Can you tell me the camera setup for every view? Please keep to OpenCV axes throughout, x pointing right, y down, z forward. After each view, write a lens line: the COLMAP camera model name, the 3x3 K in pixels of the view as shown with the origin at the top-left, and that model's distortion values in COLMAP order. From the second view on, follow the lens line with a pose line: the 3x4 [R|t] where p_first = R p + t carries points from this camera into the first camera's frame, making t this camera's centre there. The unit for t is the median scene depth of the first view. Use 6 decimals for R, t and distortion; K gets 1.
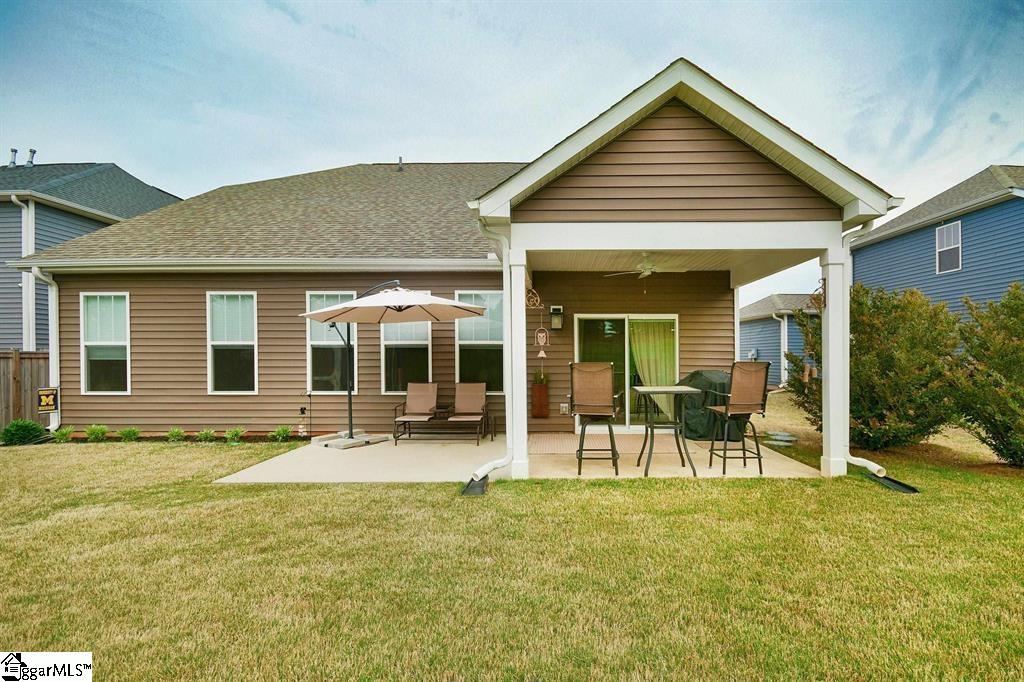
lens RADIAL K [[469.6, 0, 514.0], [0, 469.6, 345.8], [0, 0, 1]] dist [-0.000896, 0.000221]
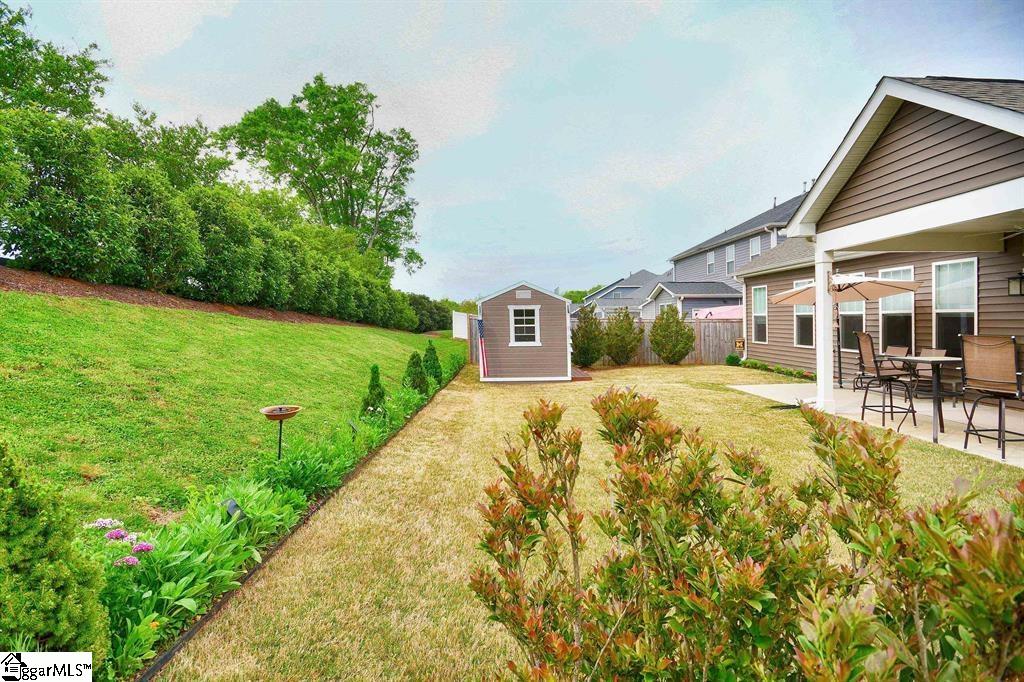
lens RADIAL K [[469.6, 0, 513.4], [0, 469.6, 335.7], [0, 0, 1]] dist [-0.000896, 0.000221]
pose [[0.047397, 0.036712, -0.998201, 0.881616], [0.012563, 0.999223, 0.037346, -0.003102], [0.998797, -0.014310, 0.046899, -0.011206]]
